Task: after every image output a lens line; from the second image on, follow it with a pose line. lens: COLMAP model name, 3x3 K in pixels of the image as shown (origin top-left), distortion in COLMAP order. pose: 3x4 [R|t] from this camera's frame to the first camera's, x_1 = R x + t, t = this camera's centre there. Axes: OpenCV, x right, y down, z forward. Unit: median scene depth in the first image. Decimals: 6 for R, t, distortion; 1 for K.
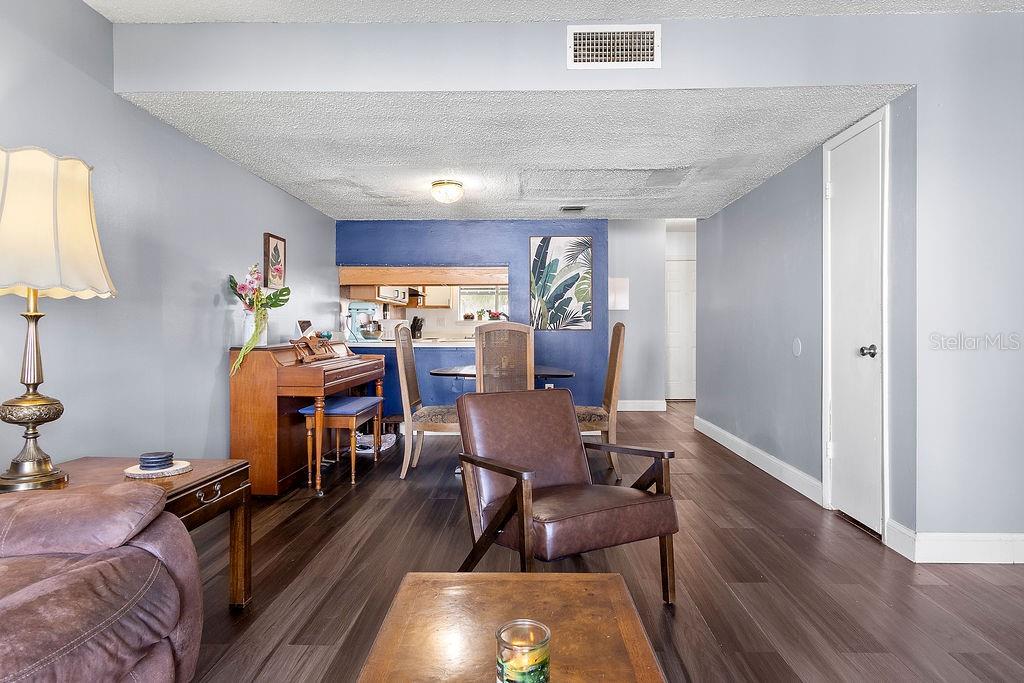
lens RADIAL K [[619.4, 0, 511.3], [0, 619.4, 329.4], [0, 0, 1]] dist [0.013722, -0.010593]
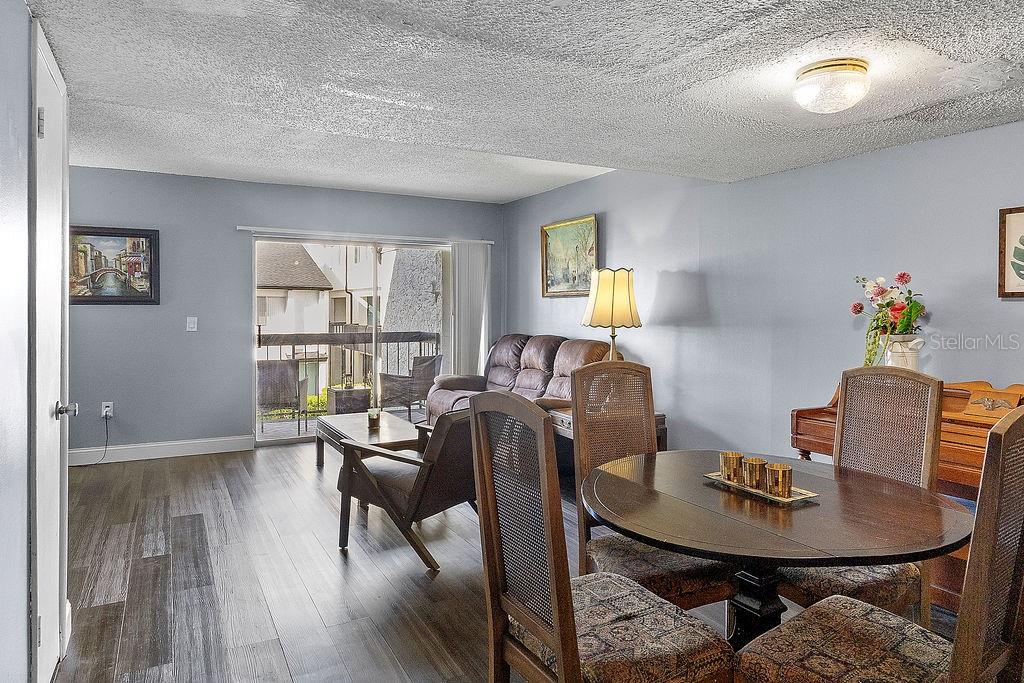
lens RADIAL K [[619.4, 0, 511.3], [0, 619.4, 329.4], [0, 0, 1]] dist [0.013722, -0.010593]
pose [[-0.860595, 0.020487, -0.508878, 0.257359], [0.003041, 0.999379, 0.035092, -0.044132], [0.509281, 0.028653, -0.860123, 0.959821]]
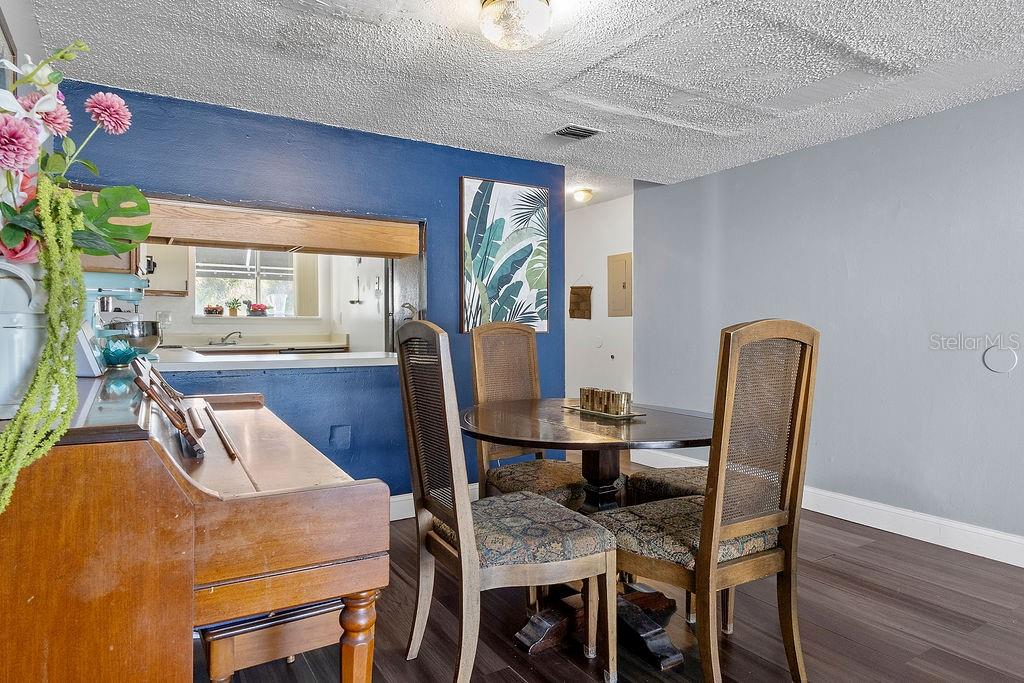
lens RADIAL K [[619.4, 0, 511.3], [0, 619.4, 329.4], [0, 0, 1]] dist [0.013722, -0.010593]
pose [[0.834154, 0.000790, 0.551531, -0.260707], [-0.001770, 0.999998, 0.001244, -0.003513], [-0.551529, -0.002013, 0.834153, 0.478024]]
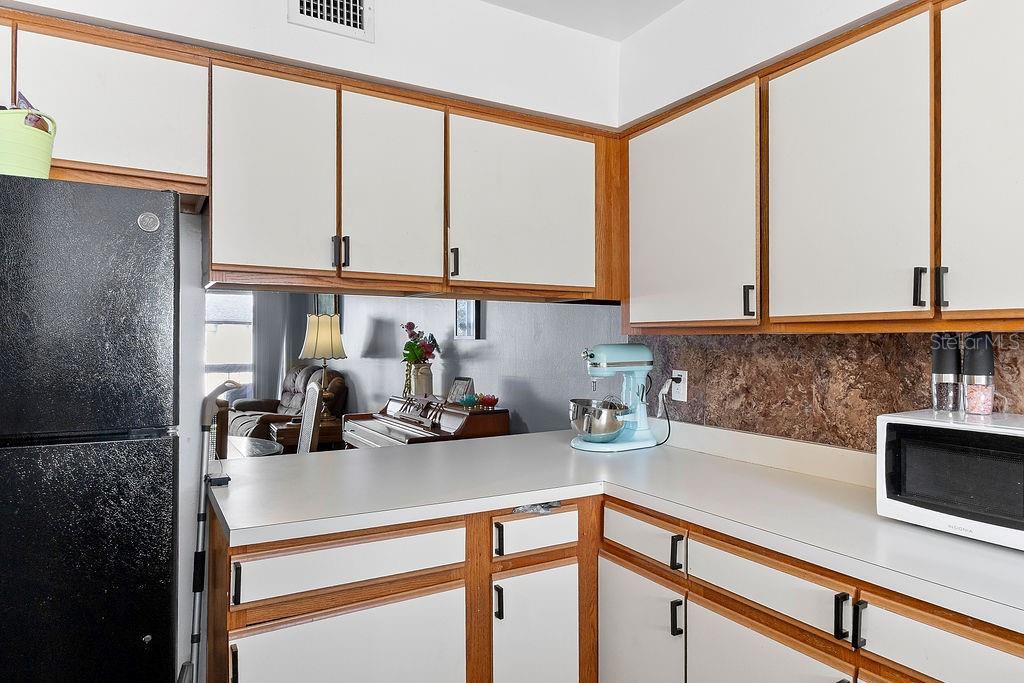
lens RADIAL K [[643.3, 0, 512.0], [0, 643.3, 341.5], [0, 0, 1]] dist [0.020212, -0.003842]
pose [[-0.850996, 0.002534, -0.525166, 0.041097], [-0.000134, 0.999987, 0.005044, -0.049529], [0.525172, 0.004363, -0.850985, 1.385899]]
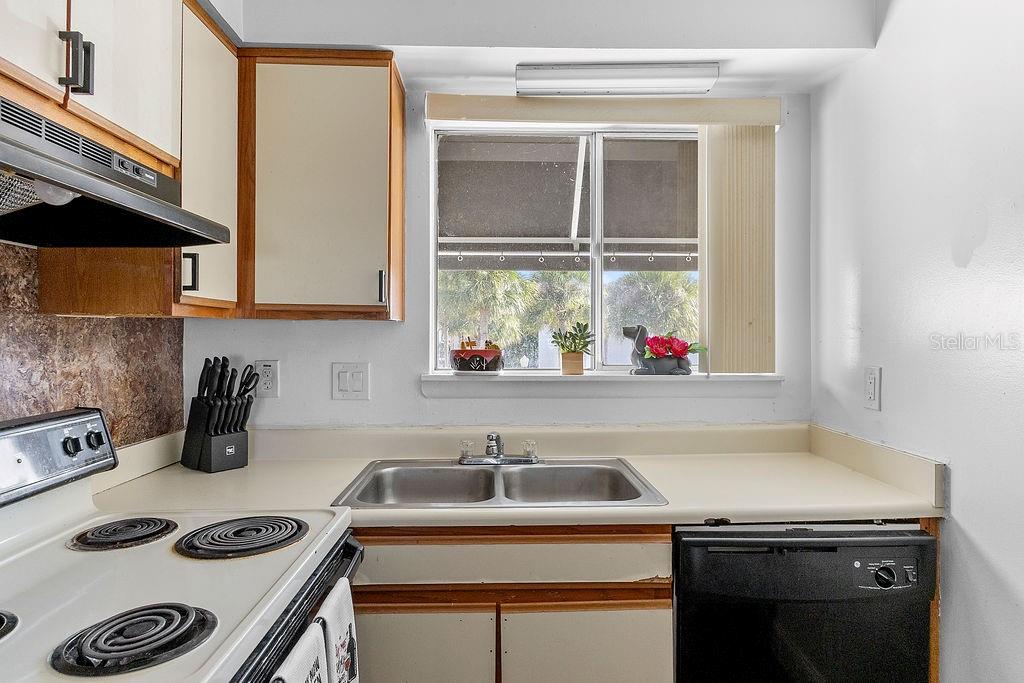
lens RADIAL K [[621.6, 0, 513.3], [0, 621.6, 337.3], [0, 0, 1]] dist [0.005400, -0.000157]
pose [[0.998546, 0.005152, 0.053666, -0.105385], [-0.005141, 0.999987, -0.000329, -0.044316], [-0.053667, 0.000052, 0.998559, 1.220373]]
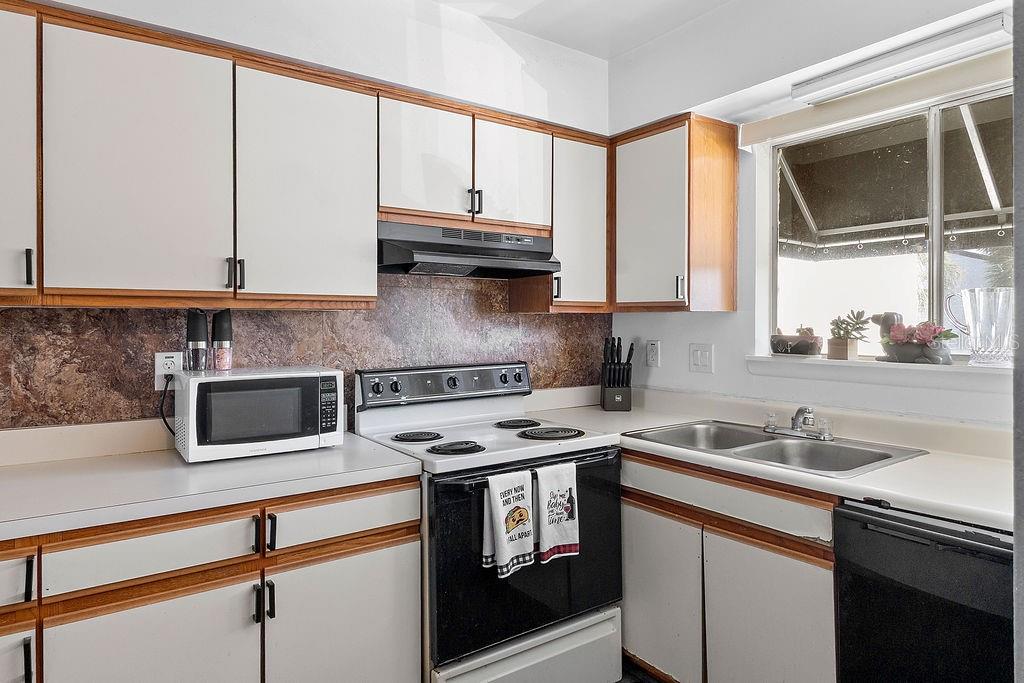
lens RADIAL K [[619.4, 0, 511.3], [0, 619.4, 329.4], [0, 0, 1]] dist [0.013722, -0.010593]
pose [[0.597699, 0.011228, -0.801642, 0.104701], [-0.002373, 0.999922, 0.012236, -0.045556], [0.801717, -0.005412, 0.597680, 1.189325]]
